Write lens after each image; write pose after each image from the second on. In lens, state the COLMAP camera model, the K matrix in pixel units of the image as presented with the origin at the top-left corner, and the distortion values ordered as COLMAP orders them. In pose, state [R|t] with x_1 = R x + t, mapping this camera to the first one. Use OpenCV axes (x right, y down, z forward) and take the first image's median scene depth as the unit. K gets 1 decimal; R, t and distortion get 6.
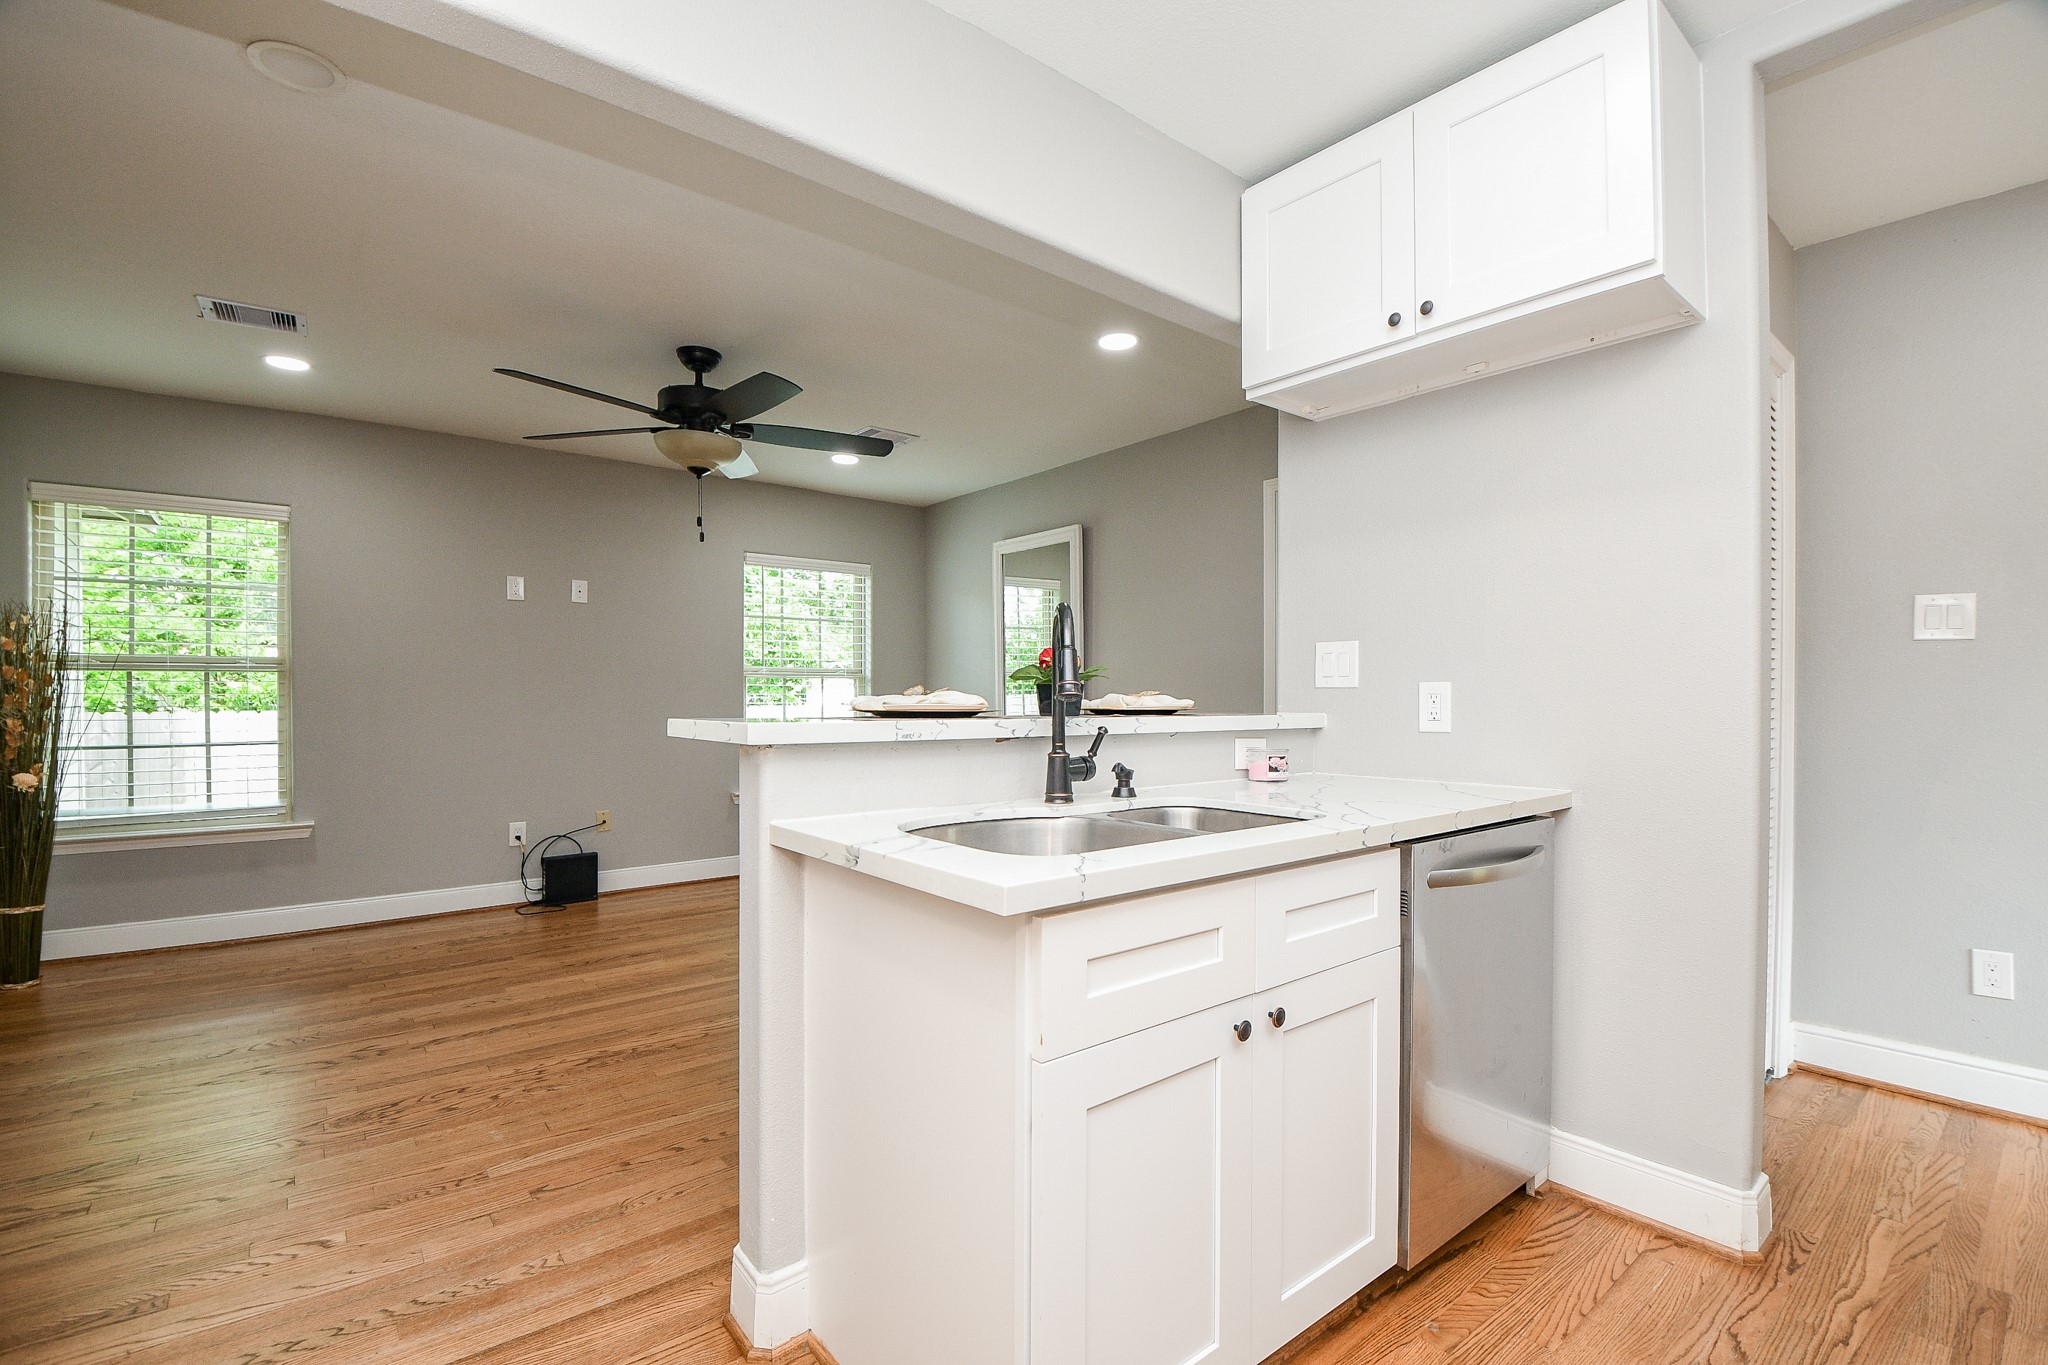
lens RADIAL K [[899.2, 0, 1032.5], [0, 899.2, 705.2], [0, 0, 1]] dist [0.018176, -0.026322]
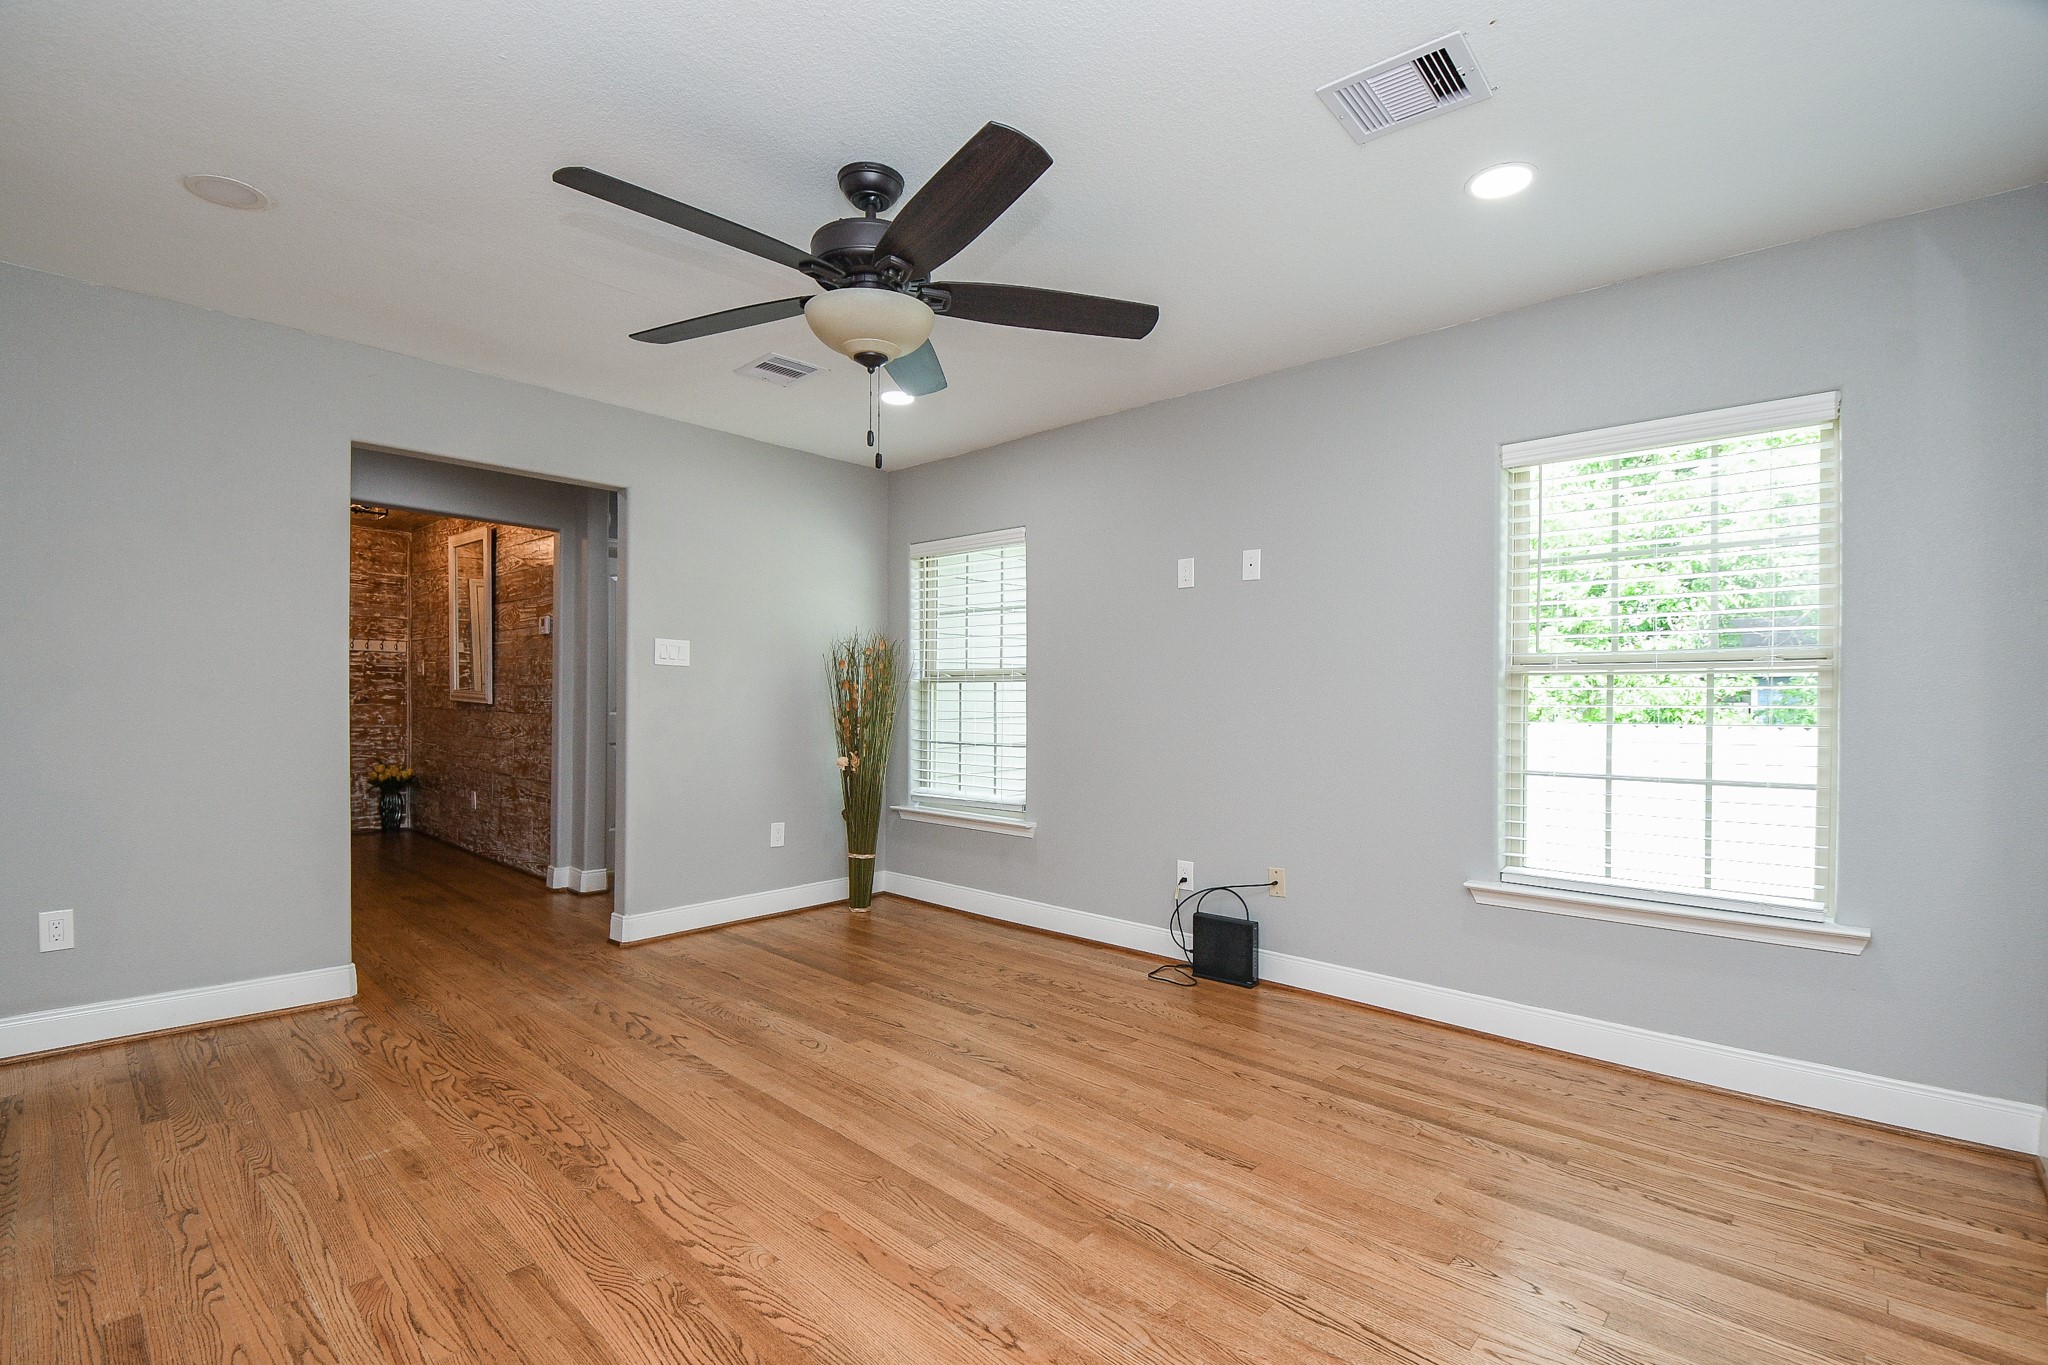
lens RADIAL K [[914.7, 0, 1028.5], [0, 914.7, 707.3], [0, 0, 1]] dist [-0.015198, -0.000477]
pose [[0.149802, 0.009550, -0.988670, 0.290586], [-0.018905, 0.999798, 0.006793, -0.014718], [0.988535, 0.017673, 0.149953, 0.970069]]
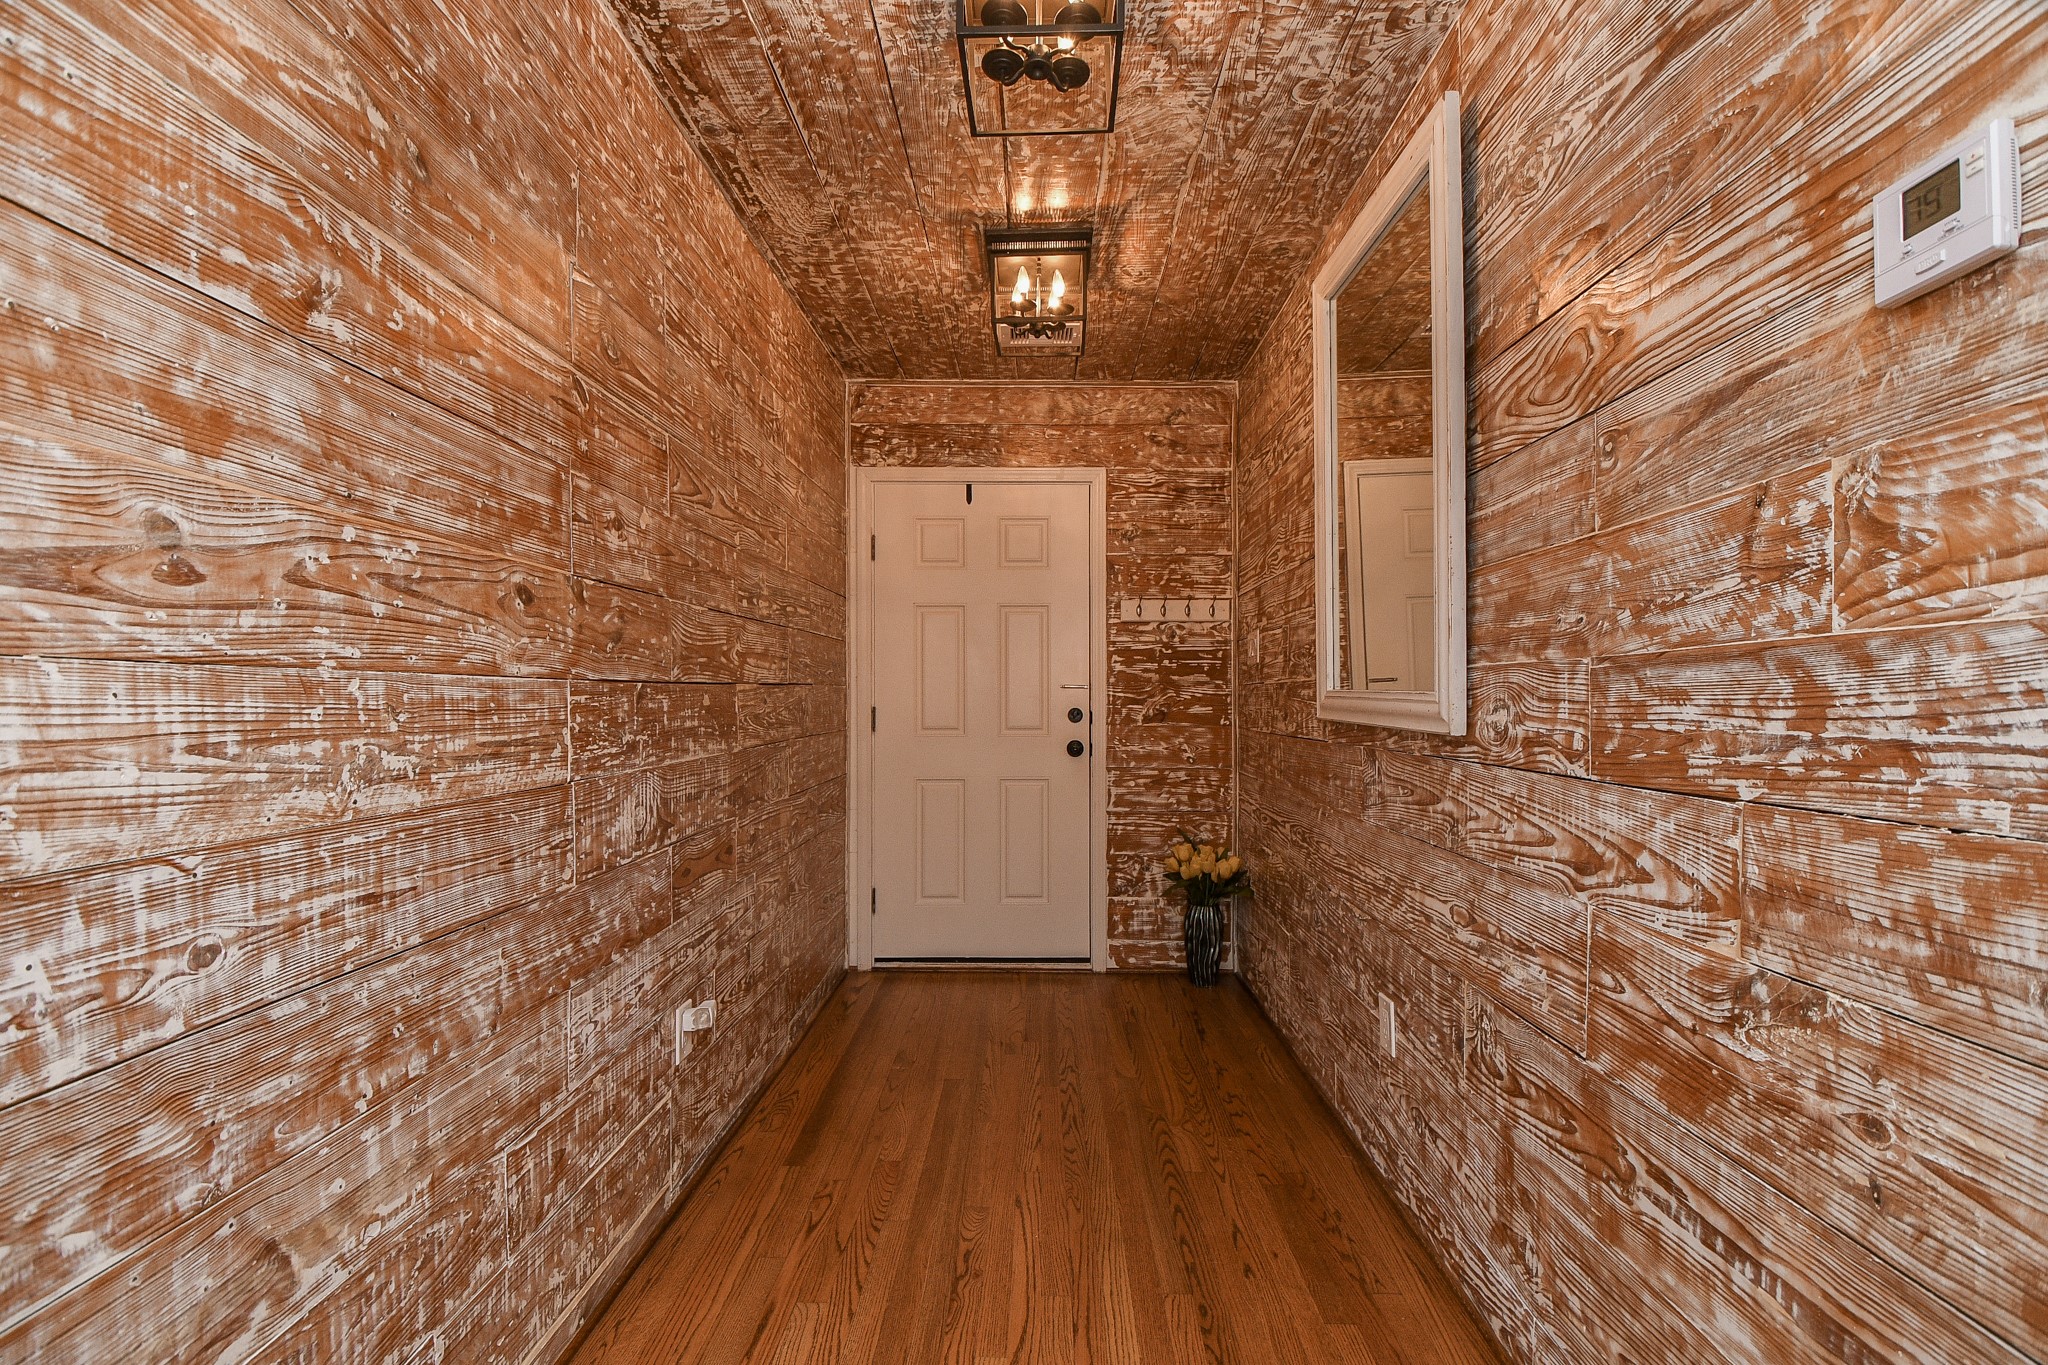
lens RADIAL K [[899.2, 0, 1032.5], [0, 899.2, 705.2], [0, 0, 1]] dist [0.018176, -0.026322]
pose [[-0.637966, 0.000856, -0.770064, -1.037982], [-0.008976, 0.999923, 0.008548, -0.008913], [0.770012, 0.012365, -0.637910, 0.358463]]
